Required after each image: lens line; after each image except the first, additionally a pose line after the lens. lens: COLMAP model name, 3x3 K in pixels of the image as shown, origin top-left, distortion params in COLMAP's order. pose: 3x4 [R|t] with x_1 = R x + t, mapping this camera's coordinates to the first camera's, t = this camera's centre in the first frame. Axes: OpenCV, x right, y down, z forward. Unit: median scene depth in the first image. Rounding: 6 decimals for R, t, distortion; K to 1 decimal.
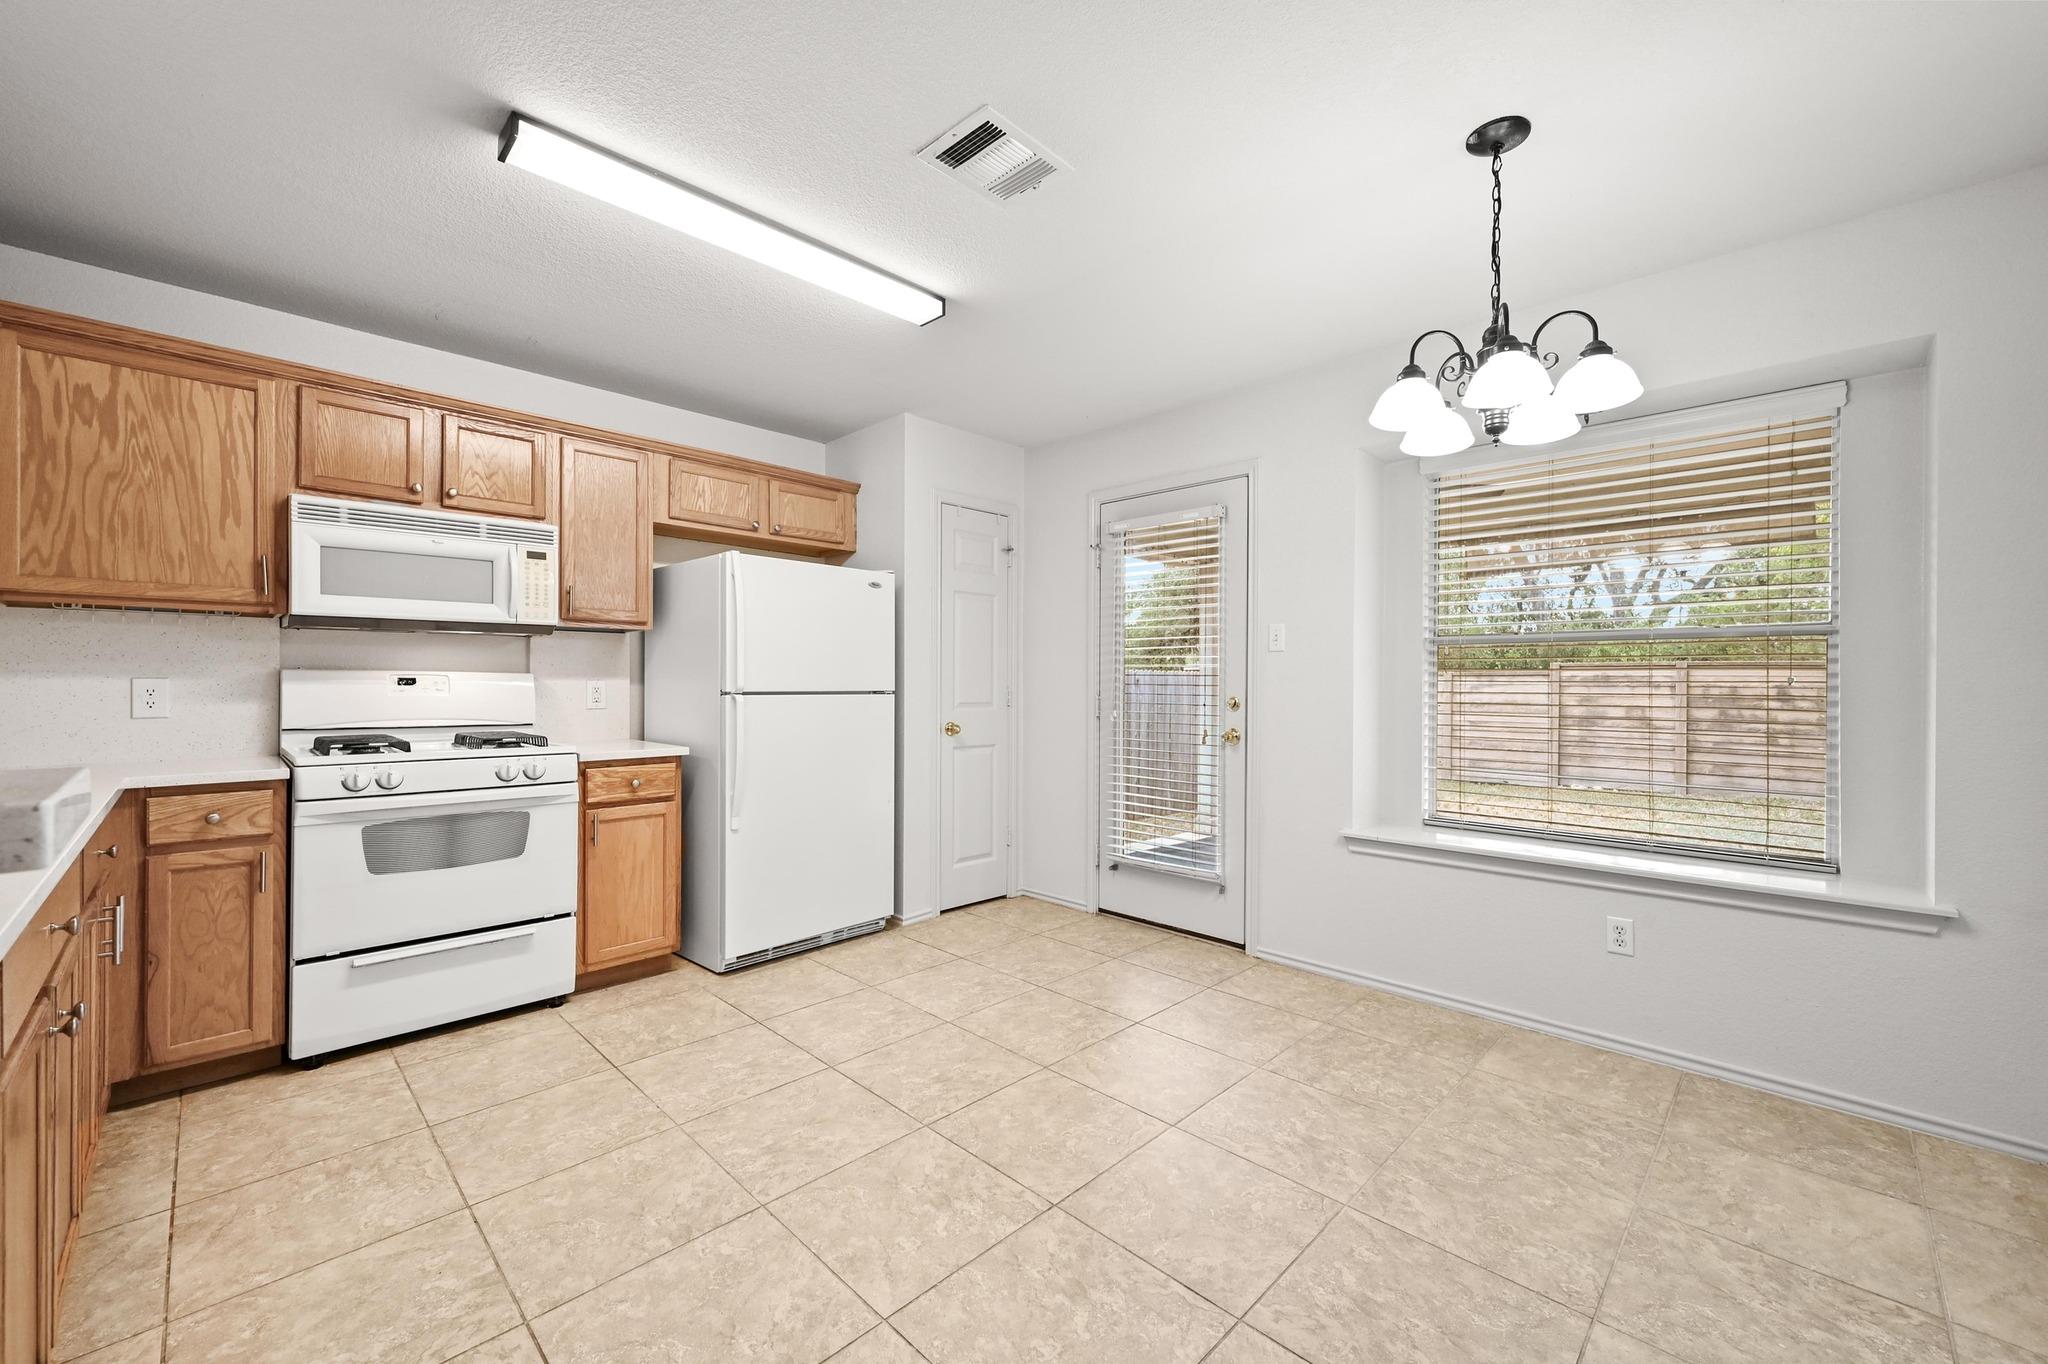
lens RADIAL K [[807.6, 0, 1026.4], [0, 807.6, 683.1], [0, 0, 1]] dist [0.000543, 0.000420]
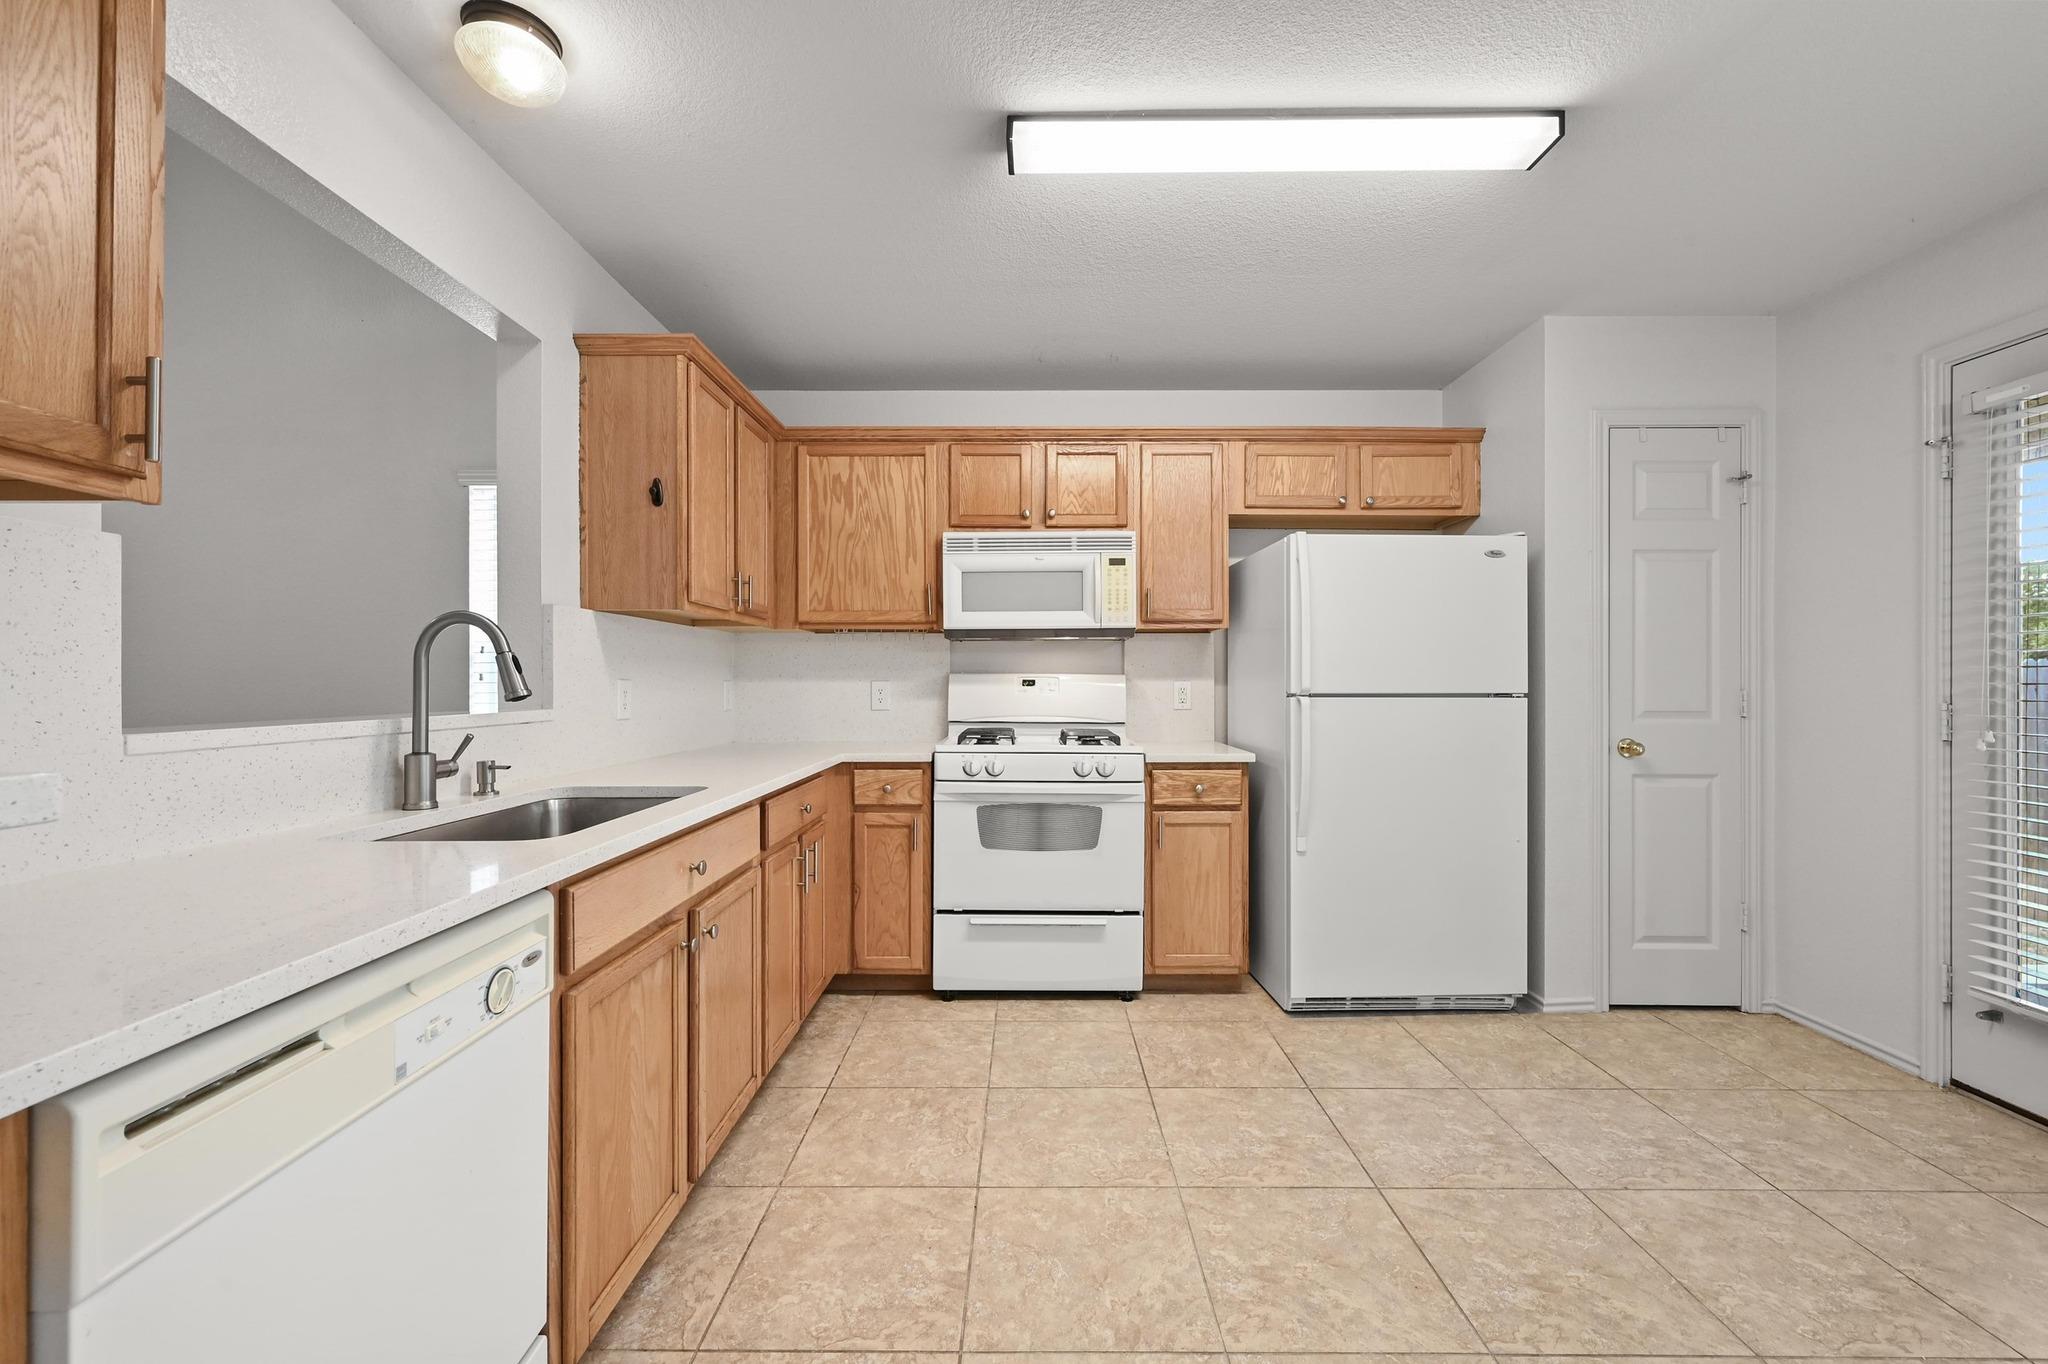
lens RADIAL K [[807.6, 0, 1026.4], [0, 807.6, 683.1], [0, 0, 1]] dist [0.000543, 0.000420]
pose [[0.698338, -0.002740, -0.715763, 0.060443], [0.002551, 0.999996, -0.001339, -0.000096], [0.715764, -0.000891, 0.698342, 0.192179]]
